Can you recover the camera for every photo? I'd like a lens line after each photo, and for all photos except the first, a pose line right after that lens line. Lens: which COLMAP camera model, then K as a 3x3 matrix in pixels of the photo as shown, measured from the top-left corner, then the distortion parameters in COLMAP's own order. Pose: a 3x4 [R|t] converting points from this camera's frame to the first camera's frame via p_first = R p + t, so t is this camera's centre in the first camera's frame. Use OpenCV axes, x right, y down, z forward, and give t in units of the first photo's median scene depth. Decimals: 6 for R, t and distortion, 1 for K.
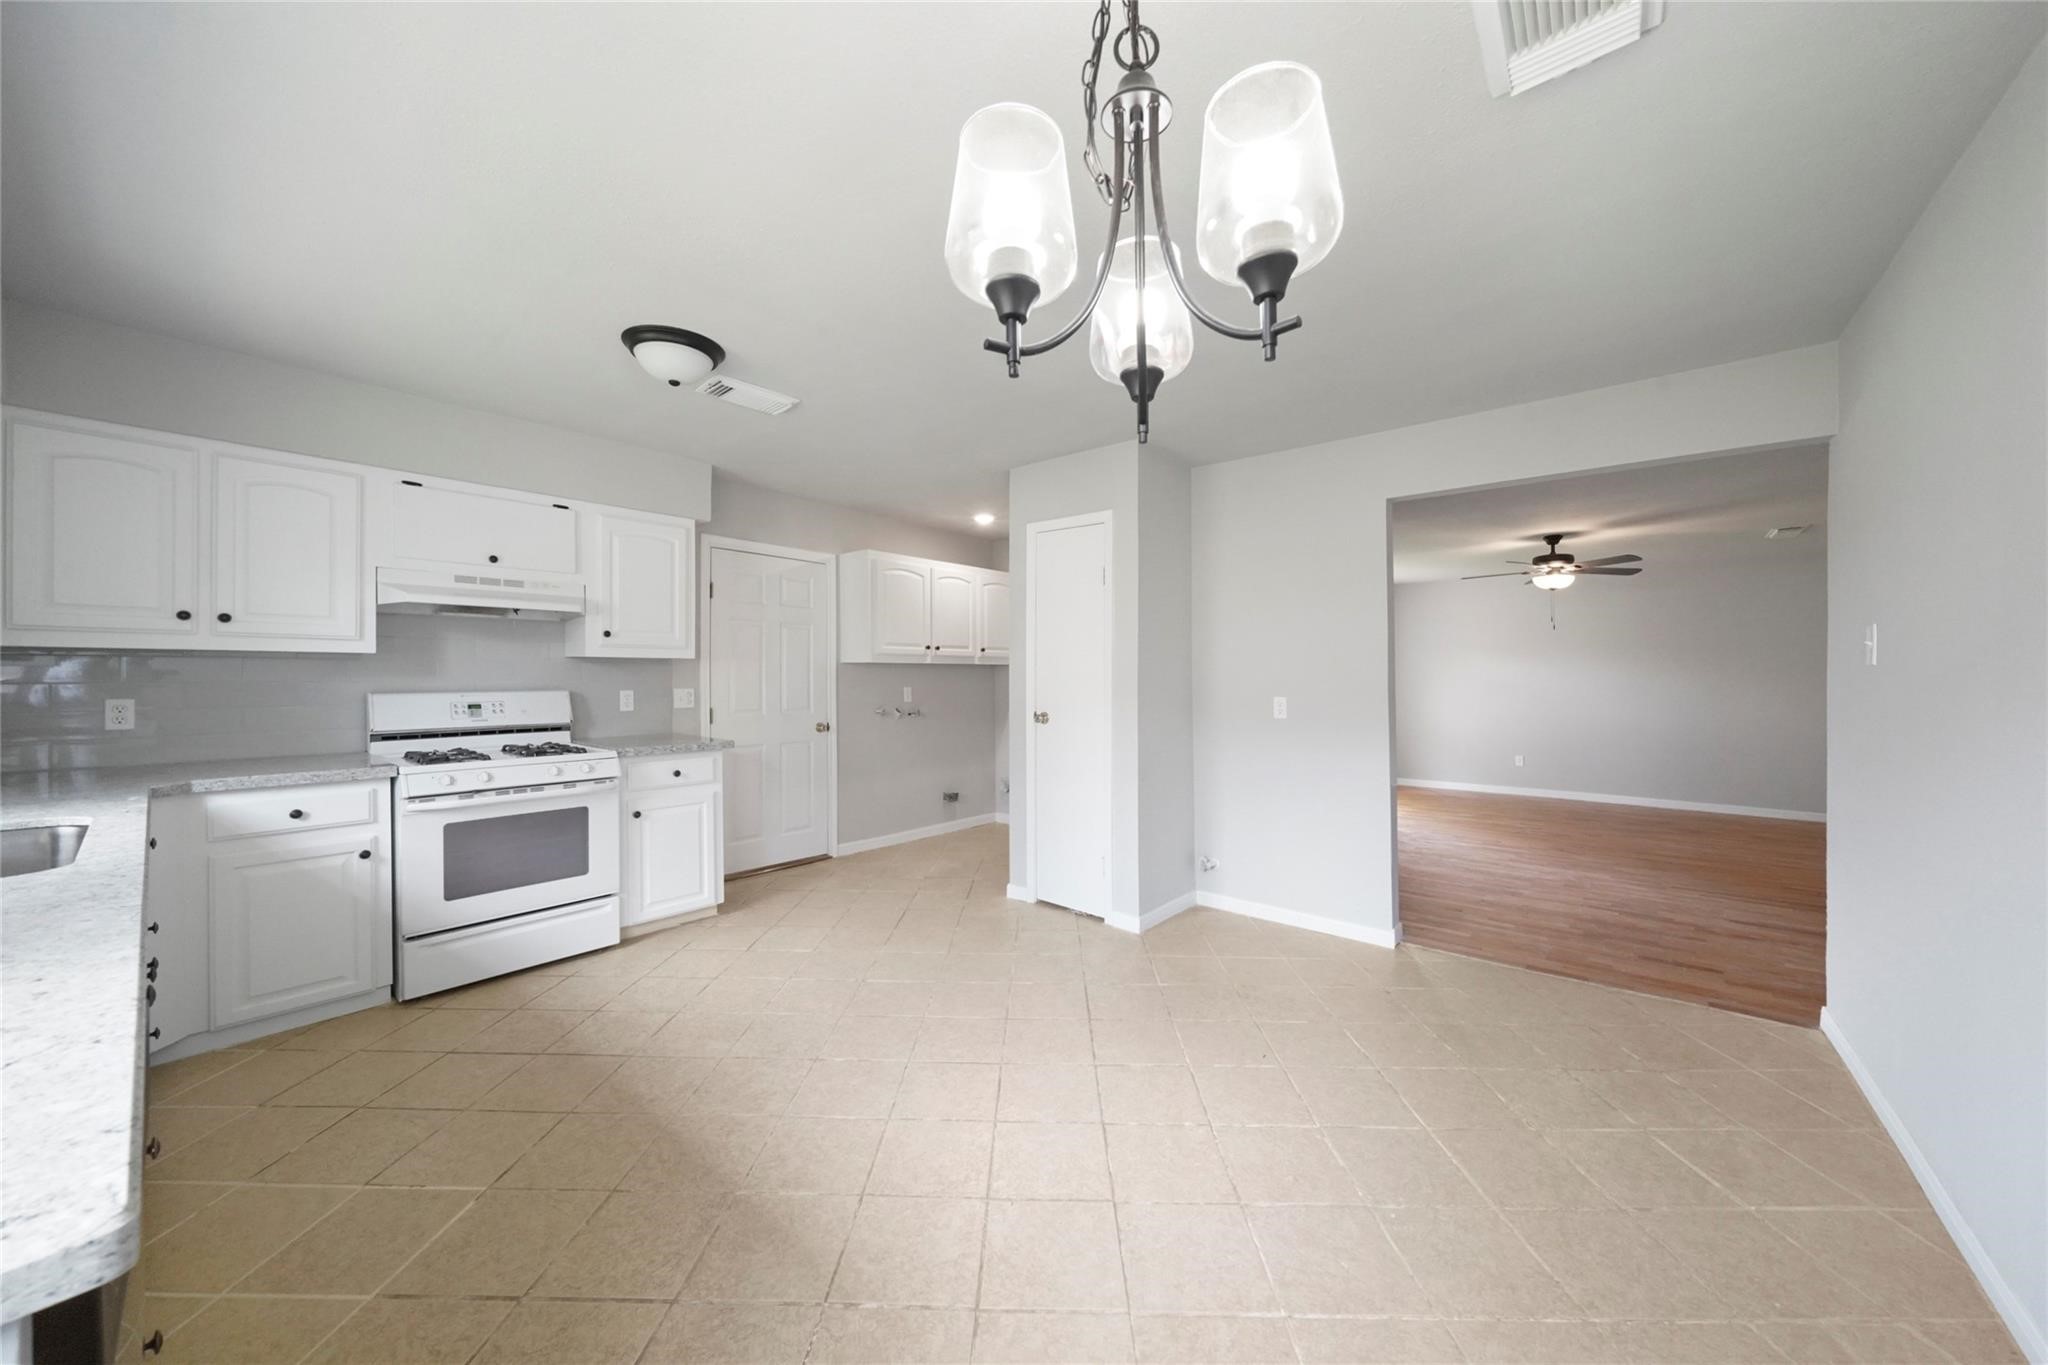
lens RADIAL K [[695.6, 0, 1051.5], [0, 695.6, 680.6], [0, 0, 1]] dist [-0.001010, -0.000029]
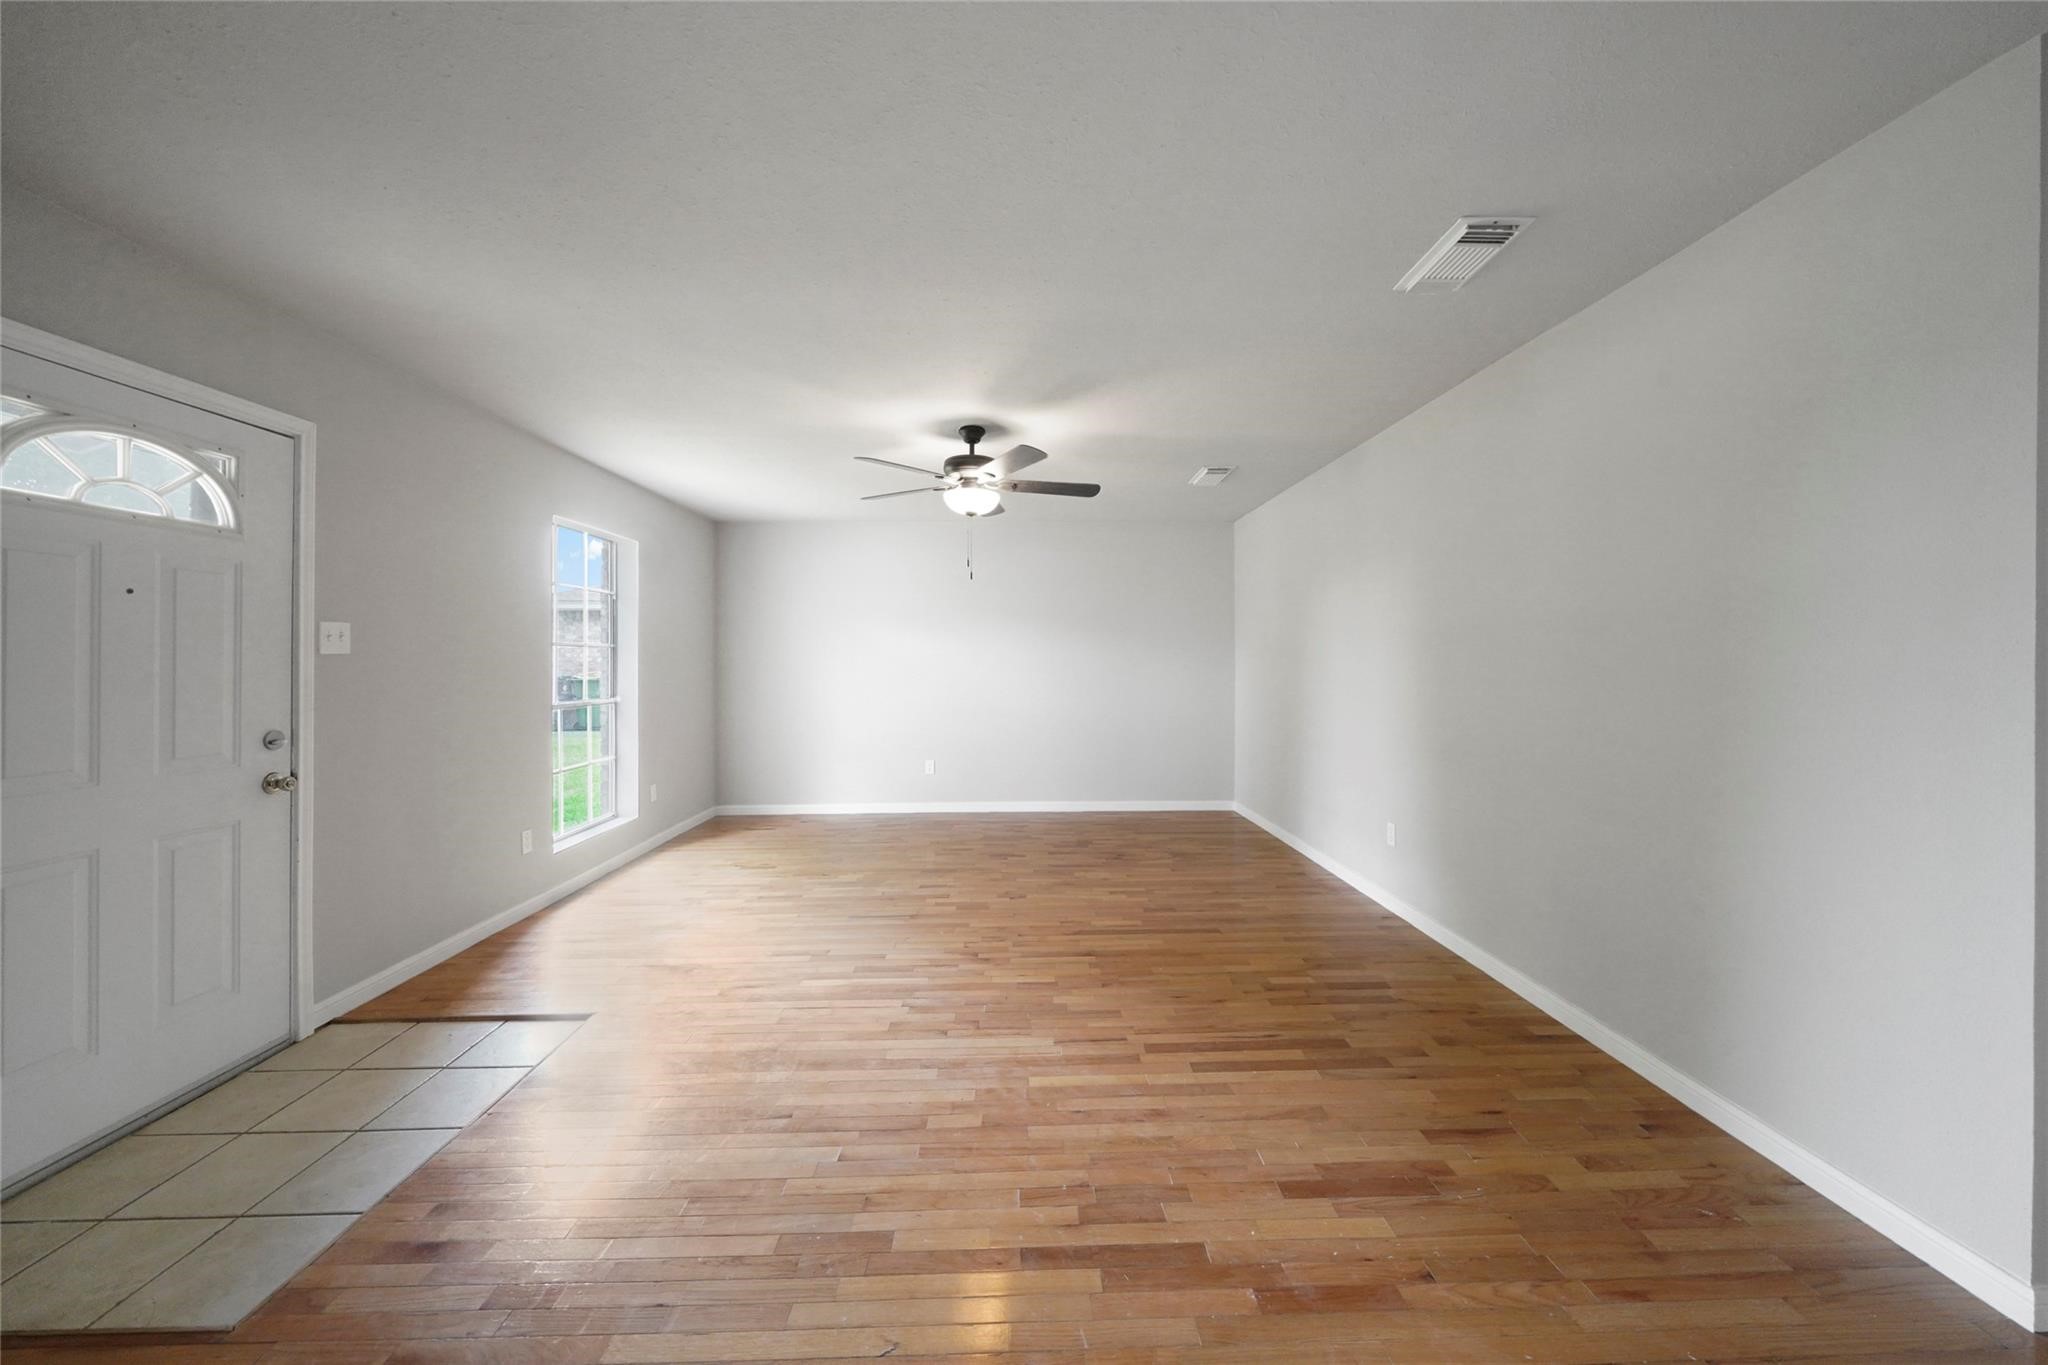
lens RADIAL K [[711.0, 0, 1026.8], [0, 711.0, 666.9], [0, 0, 1]] dist [-0.001043, -0.000049]
pose [[0.775569, -0.005367, 0.631240, 1.542817], [0.007200, 0.999974, -0.000345, 0.017143], [-0.631222, 0.004812, 0.775587, 2.062692]]
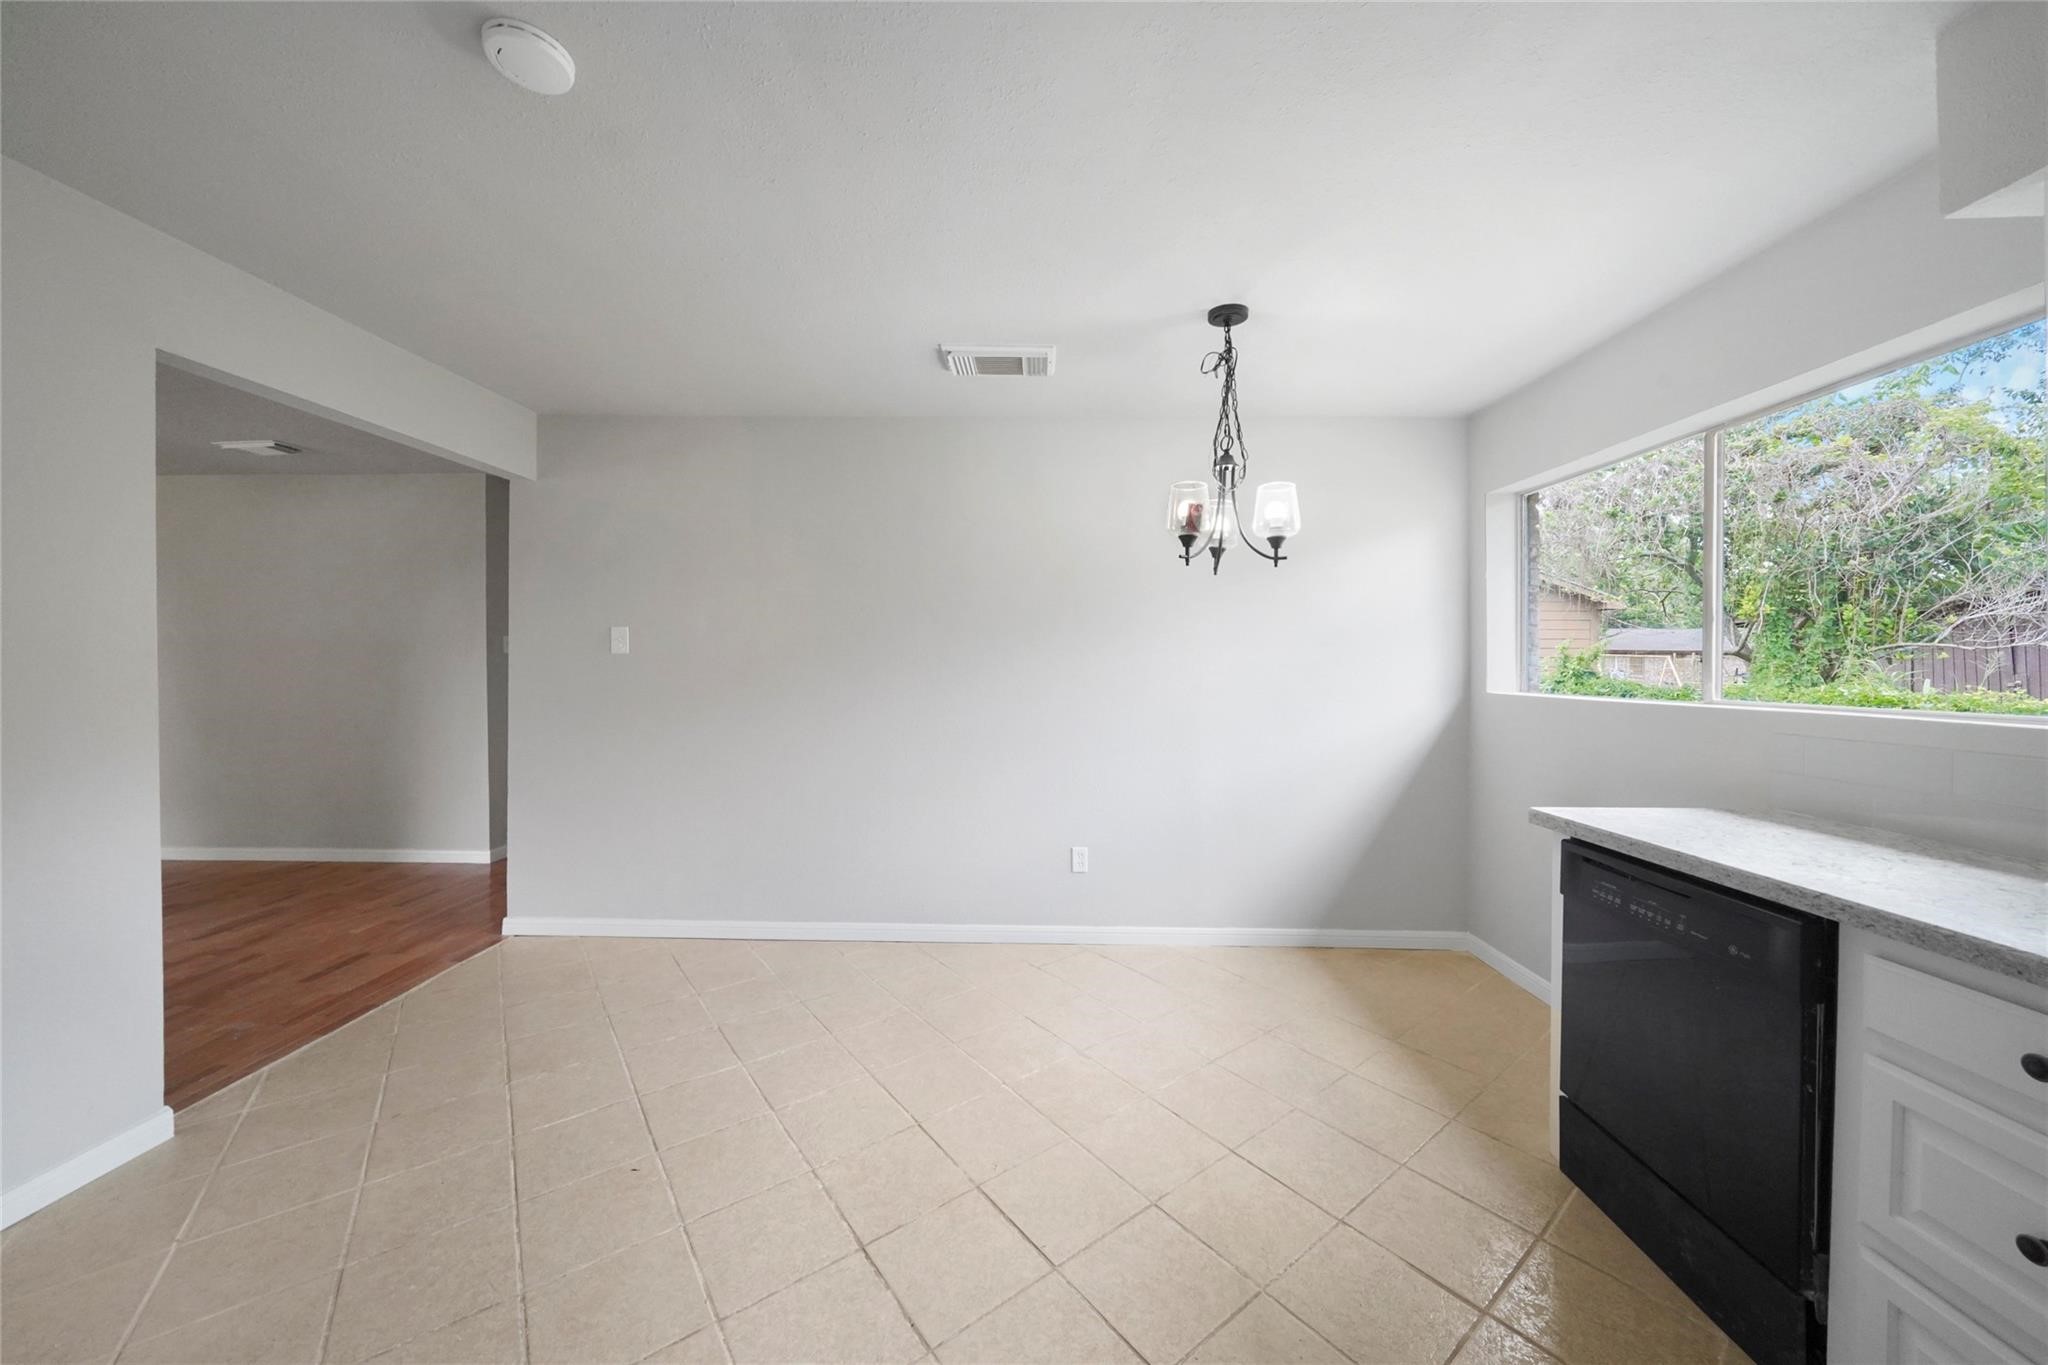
lens RADIAL K [[724.4, 0, 1027.9], [0, 724.4, 674.1], [0, 0, 1]] dist [-0.002130, -0.000085]
pose [[-0.599140, -0.028454, 0.800139, -0.967119], [-0.004882, 0.999480, 0.031887, -0.043908], [-0.800629, 0.015199, -0.598967, 1.940969]]
